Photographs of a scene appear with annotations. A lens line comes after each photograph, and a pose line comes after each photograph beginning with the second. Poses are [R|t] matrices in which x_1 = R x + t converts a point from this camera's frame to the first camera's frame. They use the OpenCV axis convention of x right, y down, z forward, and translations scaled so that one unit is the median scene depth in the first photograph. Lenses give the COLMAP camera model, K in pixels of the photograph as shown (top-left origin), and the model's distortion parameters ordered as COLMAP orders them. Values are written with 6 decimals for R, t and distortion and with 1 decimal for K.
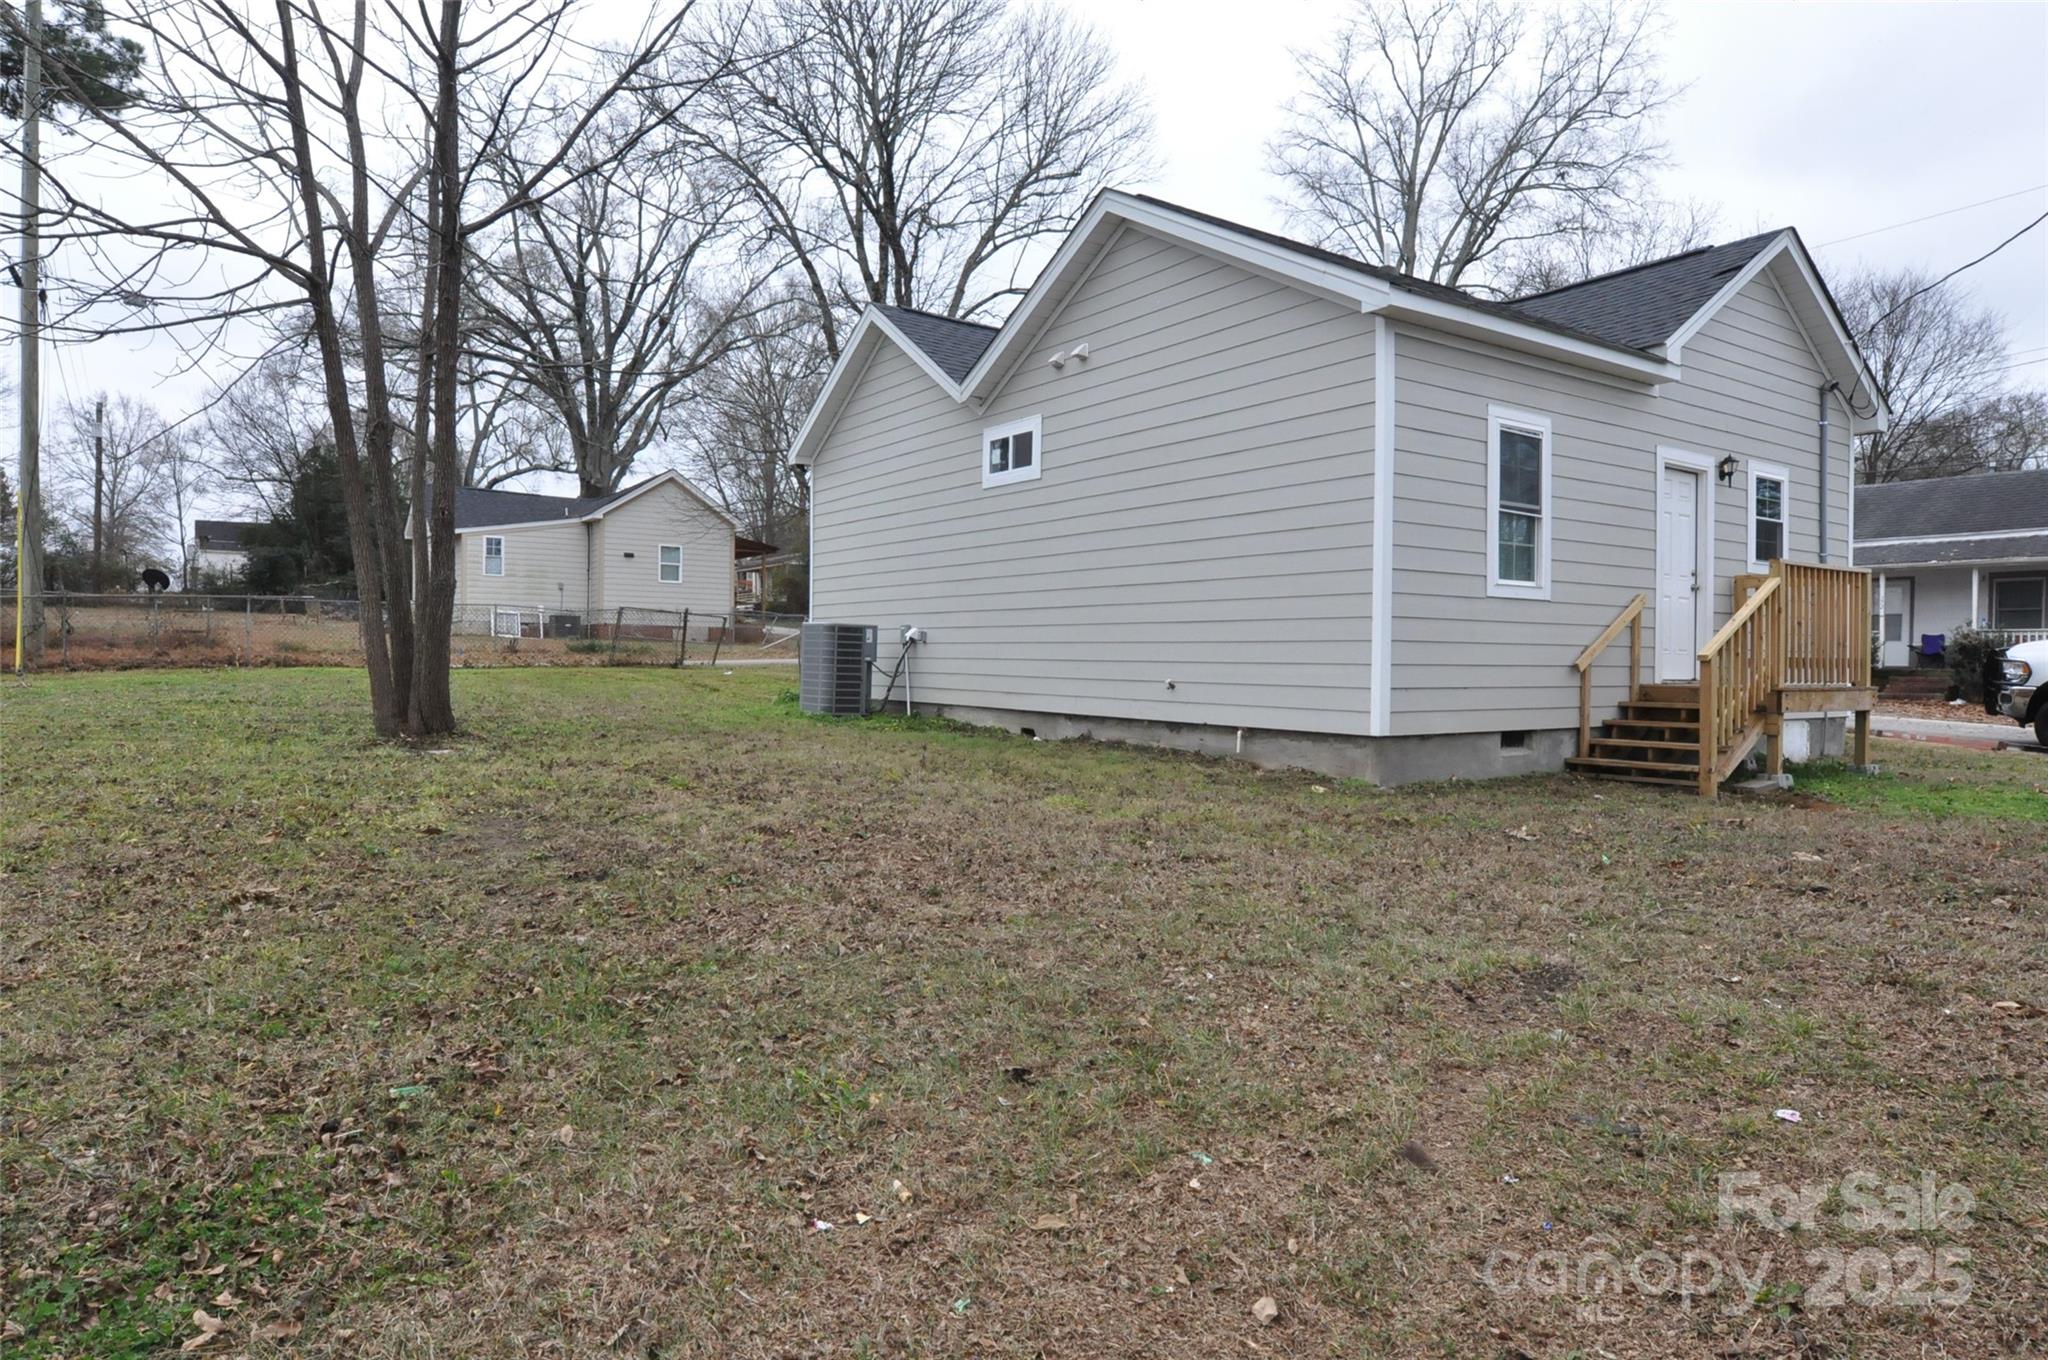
lens RADIAL K [[1255.4, 0, 1025.9], [0, 1255.4, 683.8], [0, 0, 1]] dist [-0.003512, -0.007974]
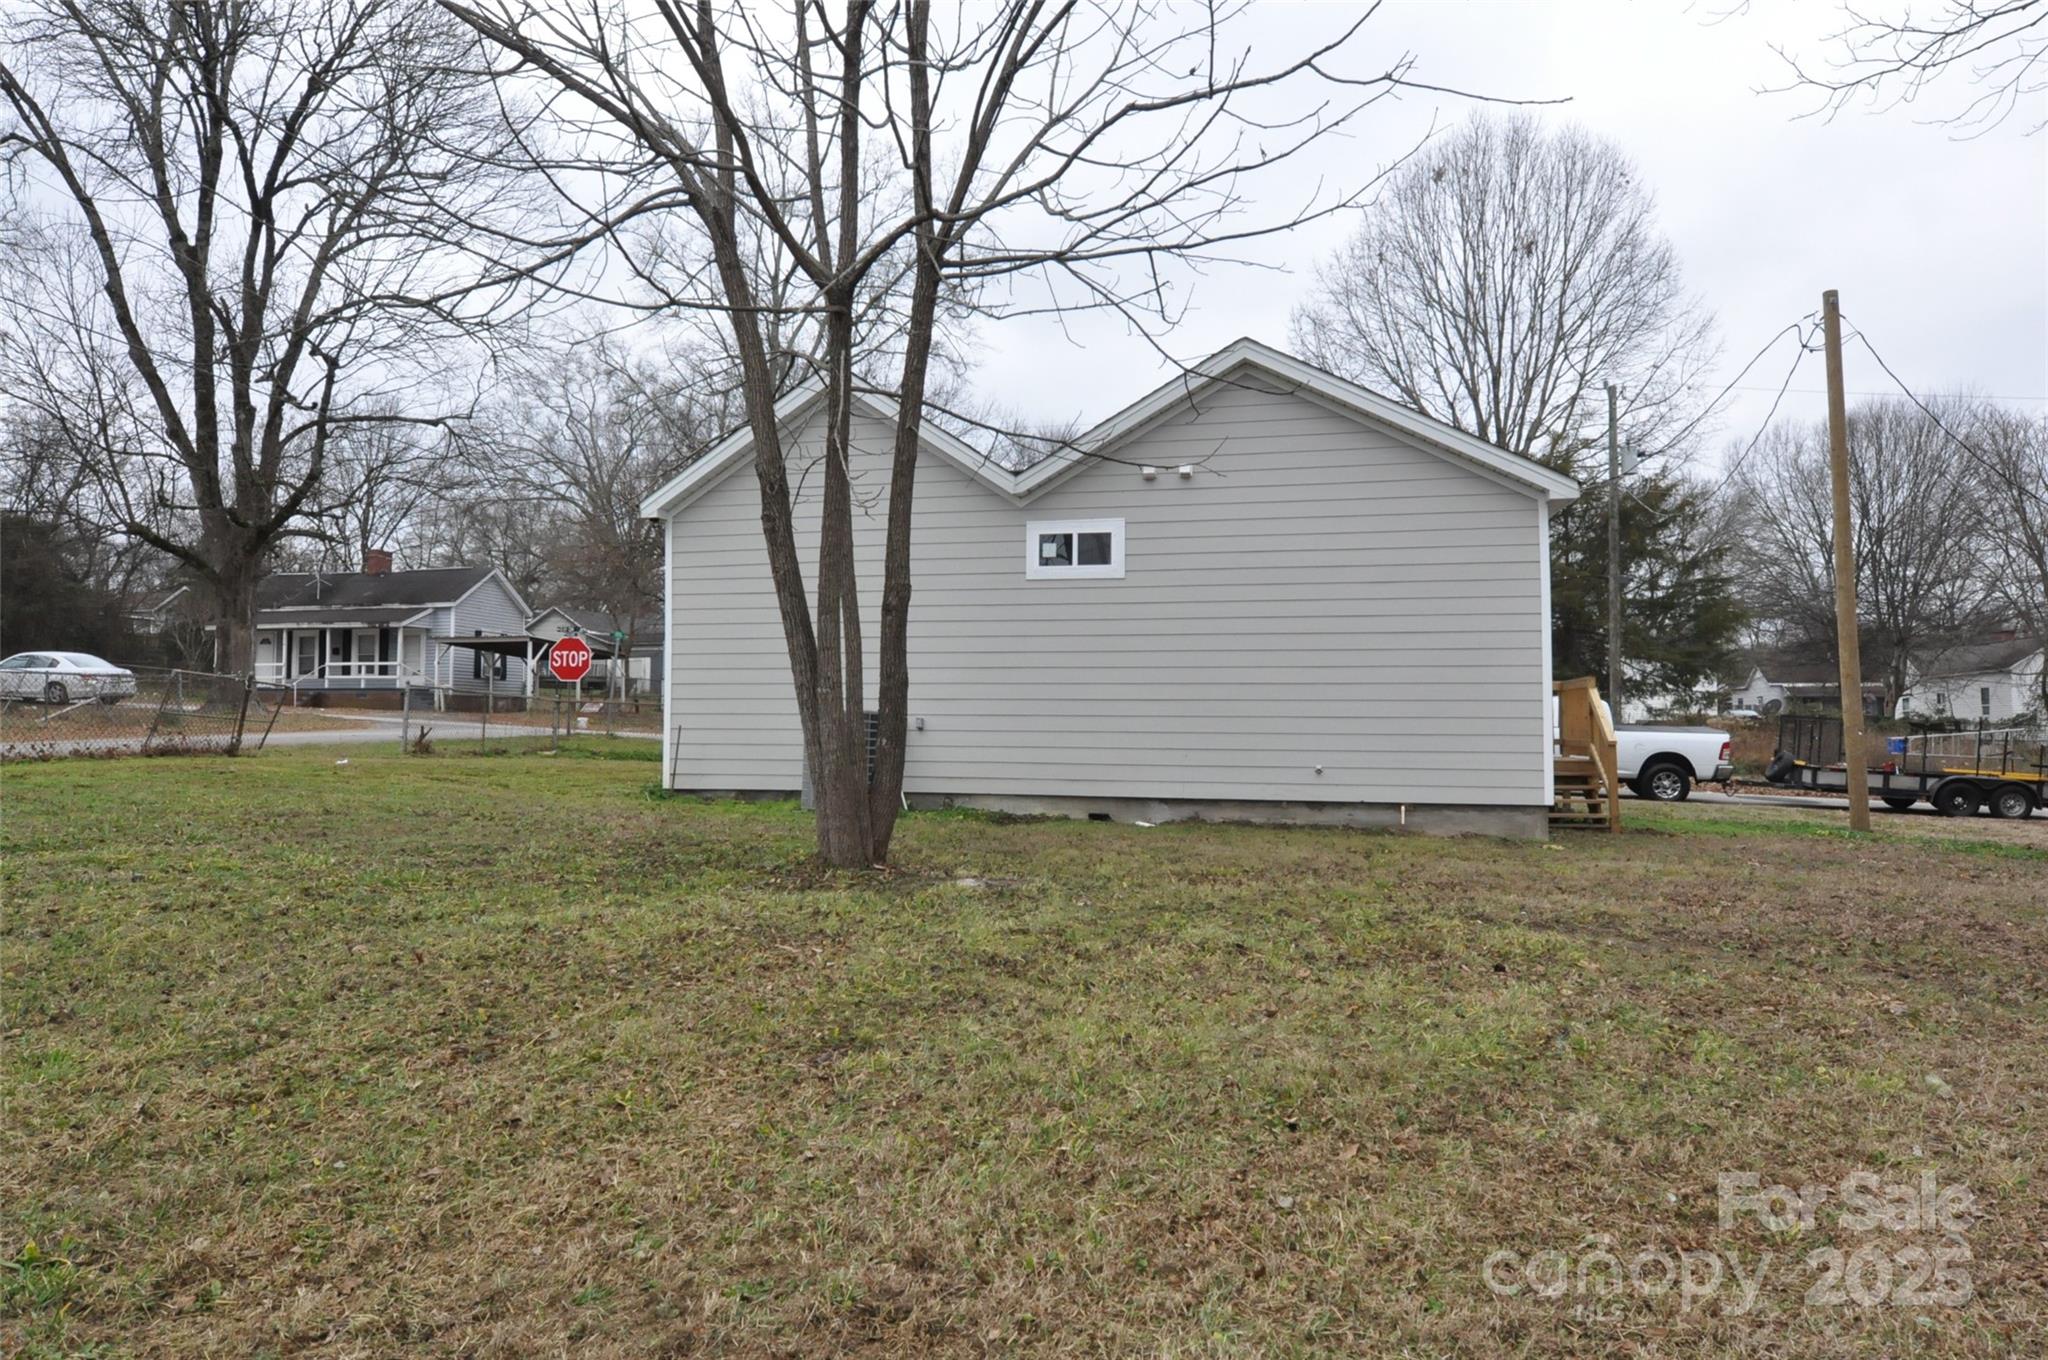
lens RADIAL K [[1255.4, 0, 1025.9], [0, 1255.4, 683.8], [0, 0, 1]] dist [-0.003512, -0.007974]
pose [[0.717061, 0.019081, 0.696749, -0.787477], [0.014759, 0.998985, -0.042547, -0.029651], [-0.696854, 0.040793, 0.716052, 0.295889]]
